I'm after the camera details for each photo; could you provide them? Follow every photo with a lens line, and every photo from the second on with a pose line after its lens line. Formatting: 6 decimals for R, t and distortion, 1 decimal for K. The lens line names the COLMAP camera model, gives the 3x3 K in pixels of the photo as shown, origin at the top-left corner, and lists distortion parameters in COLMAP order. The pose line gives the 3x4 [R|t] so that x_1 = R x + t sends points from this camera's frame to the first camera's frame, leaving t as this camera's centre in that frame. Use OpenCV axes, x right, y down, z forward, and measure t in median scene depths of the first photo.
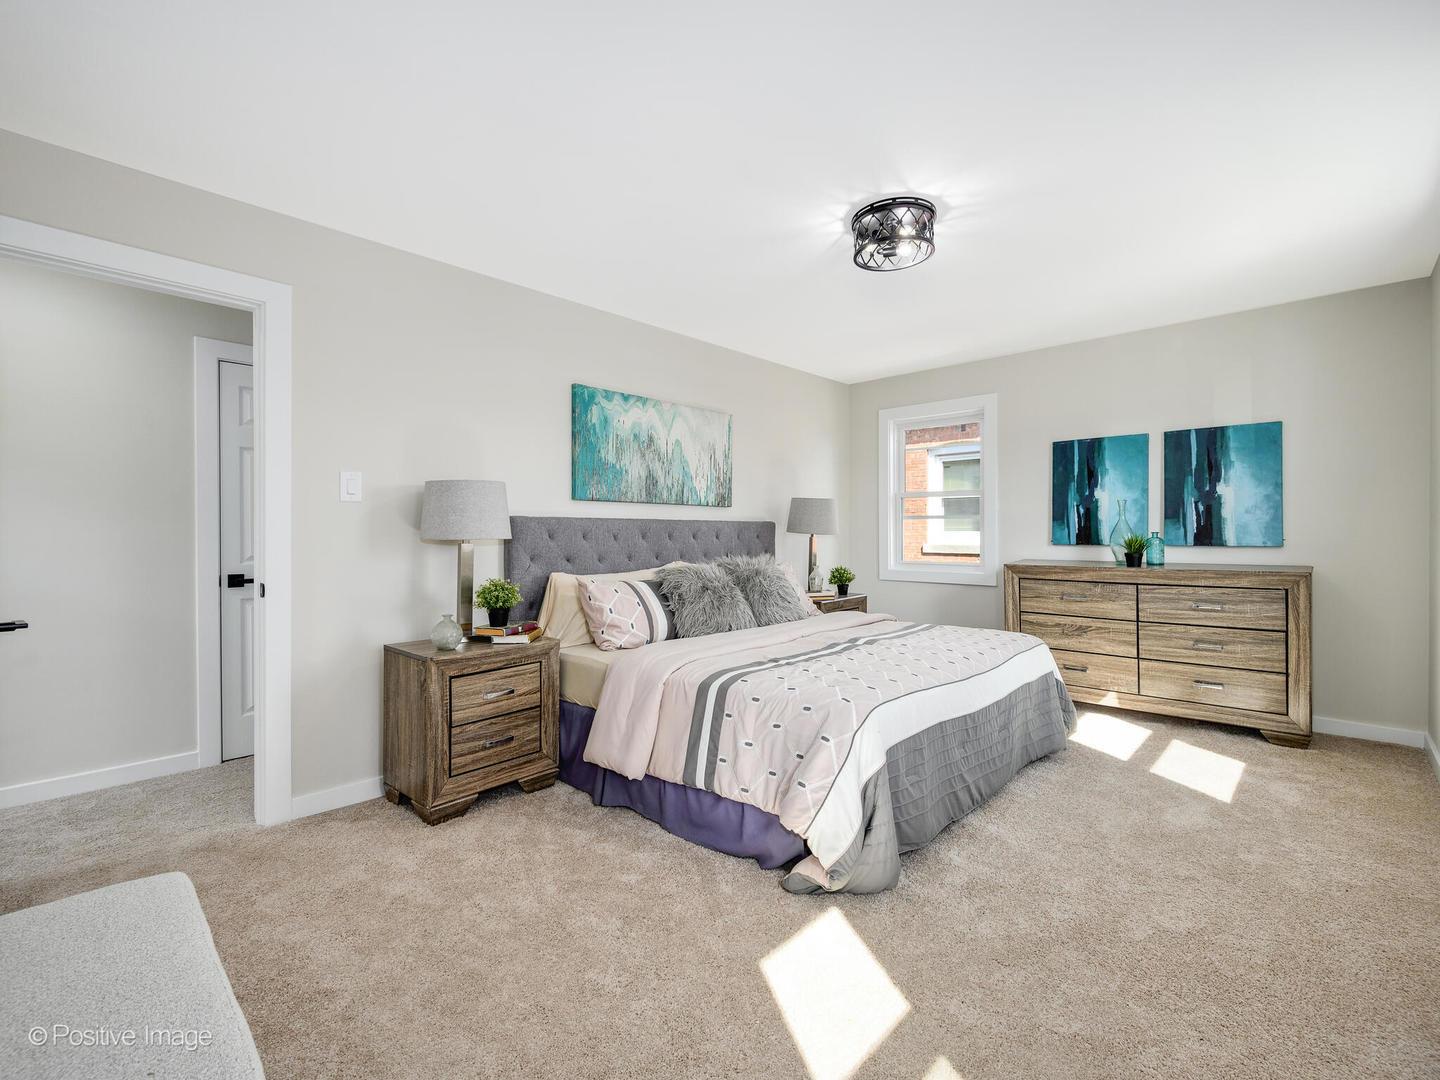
lens RADIAL K [[646.4, 0, 720.9], [0, 646.4, 529.6], [0, 0, 1]] dist [0.003448, 0.000222]
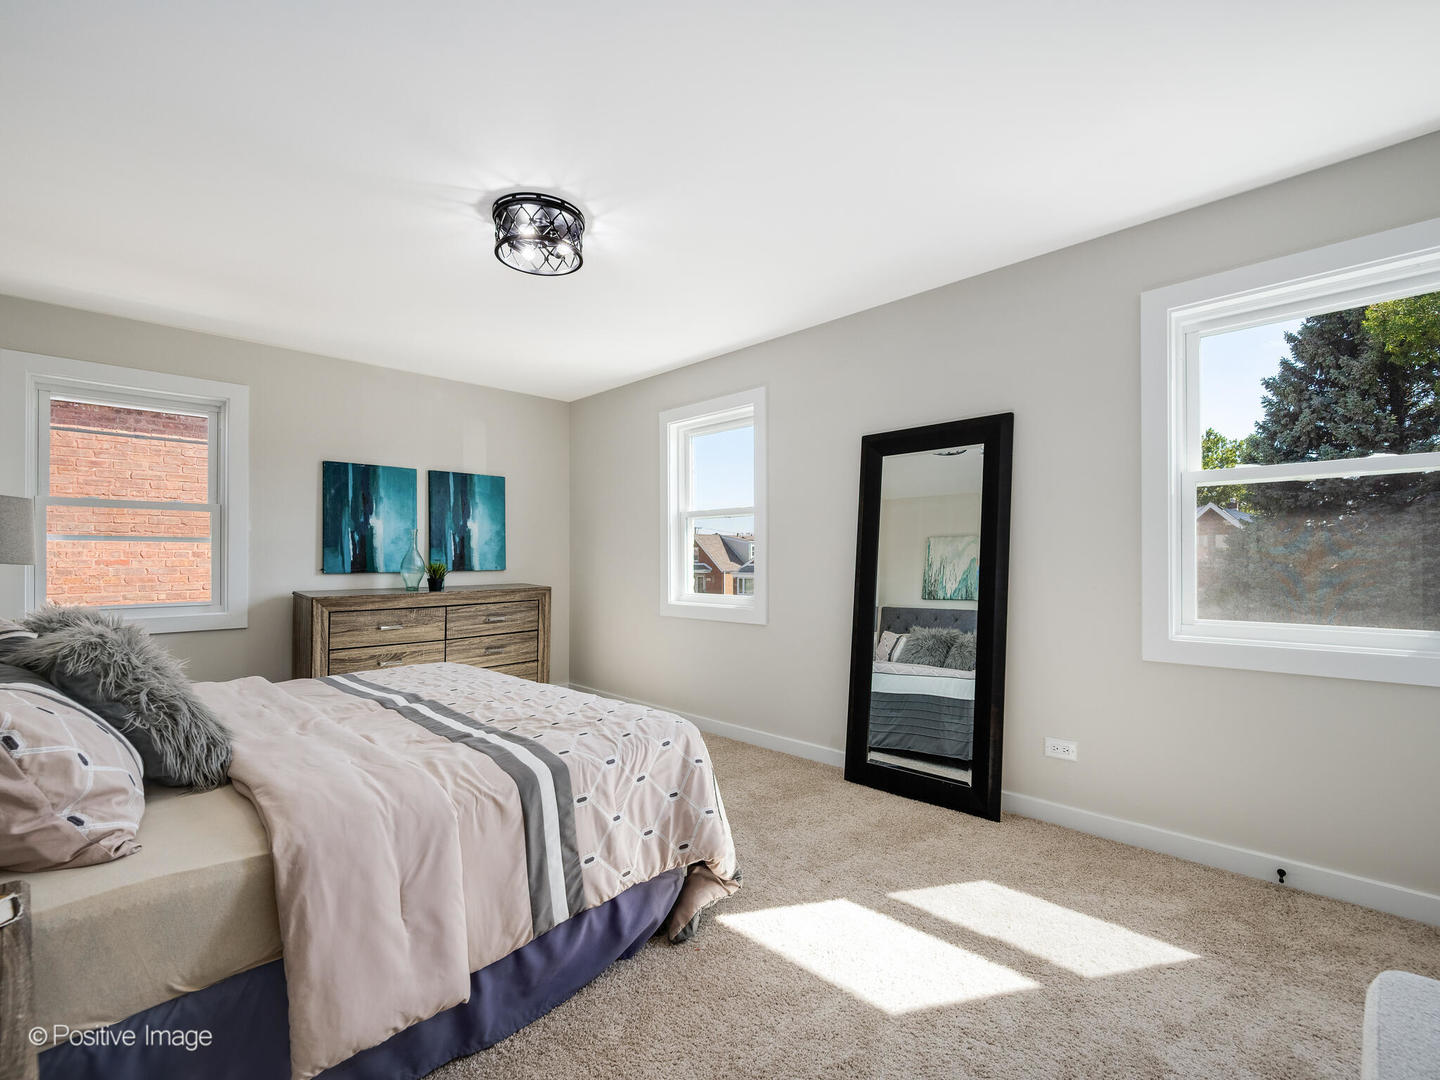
lens RADIAL K [[646.4, 0, 721.0], [0, 646.4, 555.4], [0, 0, 1]] dist [0.003448, 0.000222]
pose [[0.035409, 0.005874, 0.999356, -0.426971], [0.001169, 0.999982, -0.005920, 0.004109], [-0.999372, 0.001378, 0.035402, 0.468430]]
